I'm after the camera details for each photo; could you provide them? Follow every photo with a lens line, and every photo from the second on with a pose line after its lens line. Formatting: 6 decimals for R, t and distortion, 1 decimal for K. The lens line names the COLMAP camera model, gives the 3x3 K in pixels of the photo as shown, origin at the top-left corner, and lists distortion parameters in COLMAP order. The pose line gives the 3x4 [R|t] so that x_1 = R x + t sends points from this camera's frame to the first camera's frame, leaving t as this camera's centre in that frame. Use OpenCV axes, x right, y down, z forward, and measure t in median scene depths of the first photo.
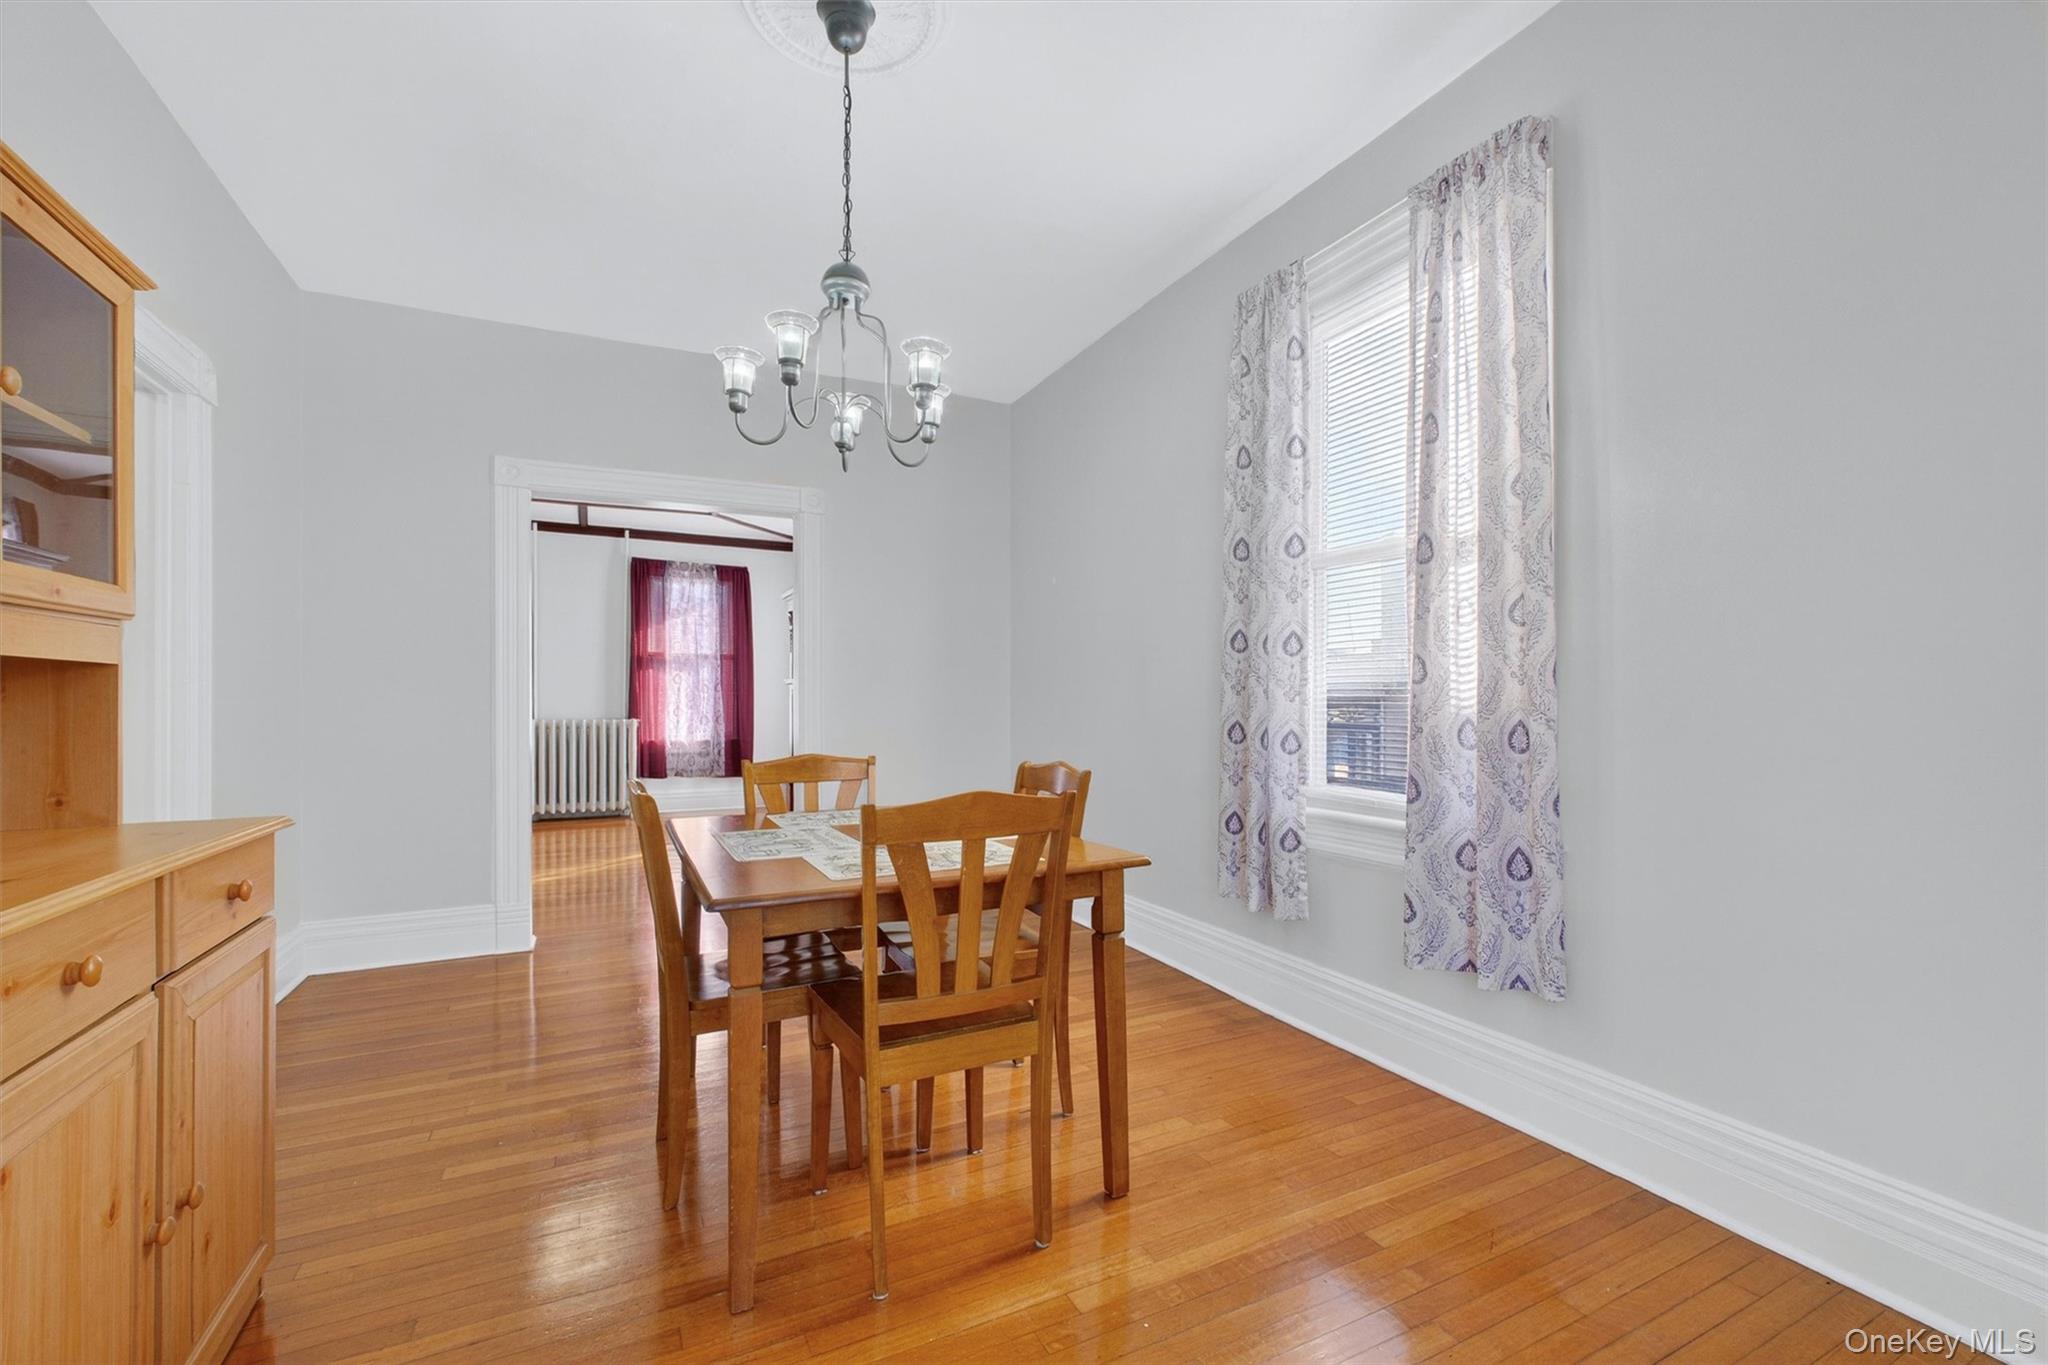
lens RADIAL K [[867.8, 0, 1051.6], [0, 867.8, 690.4], [0, 0, 1]] dist [-0.001060, -0.000262]
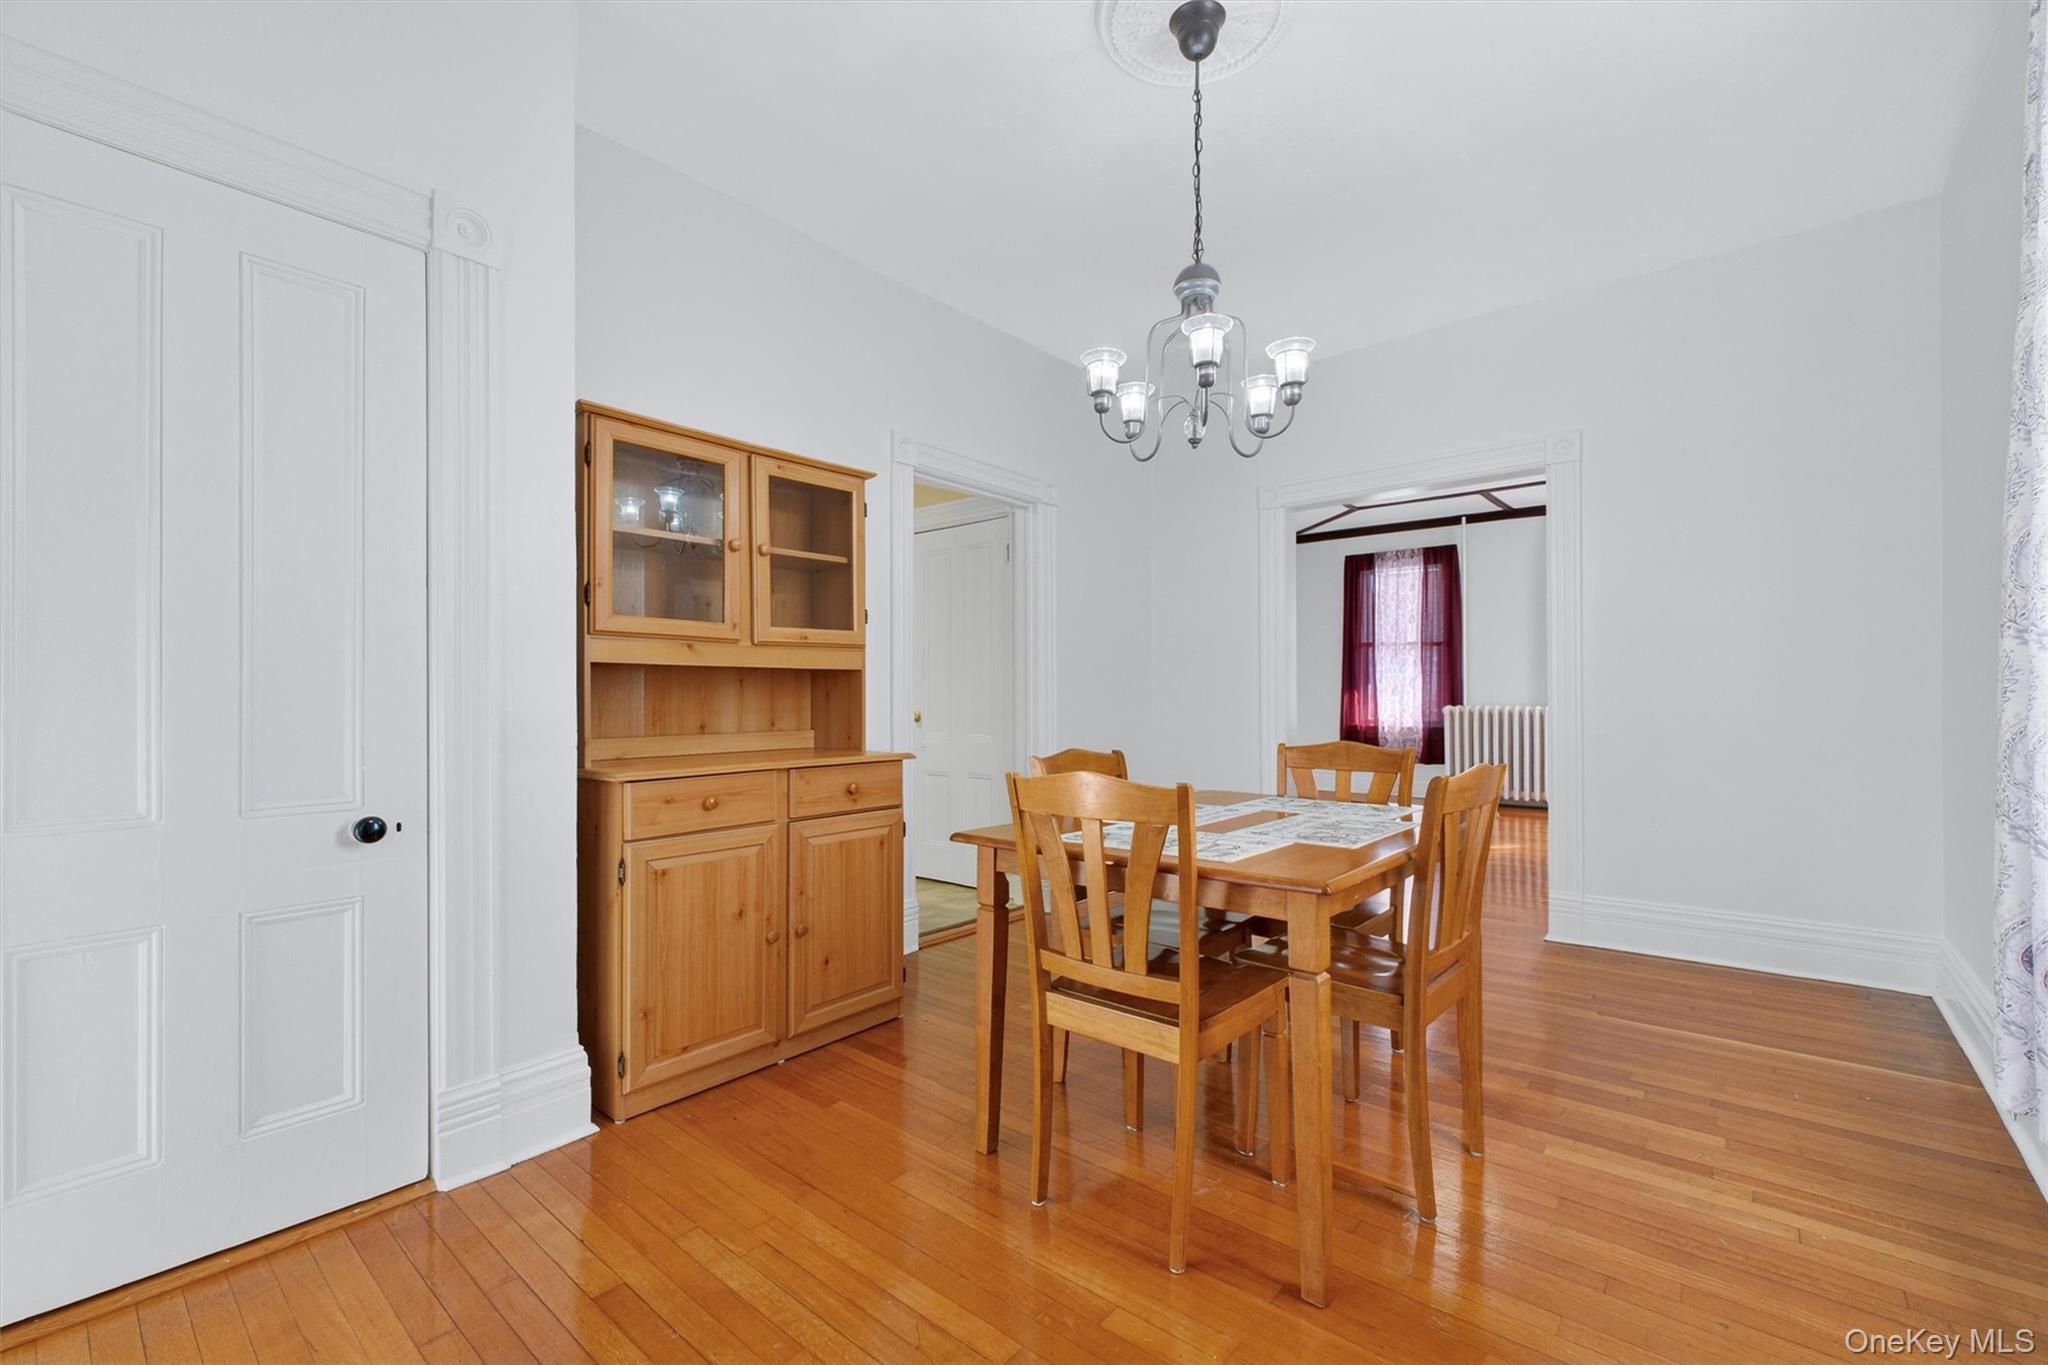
lens RADIAL K [[869.1, 0, 1024.0], [0, 869.1, 682.5], [0, 0, 1]] dist [-0.000577, -0.000127]
pose [[0.376257, -0.010189, -0.926459, 0.546993], [0.014086, 0.999887, -0.005276, 0.009239], [0.926408, -0.011065, 0.376358, 0.348708]]
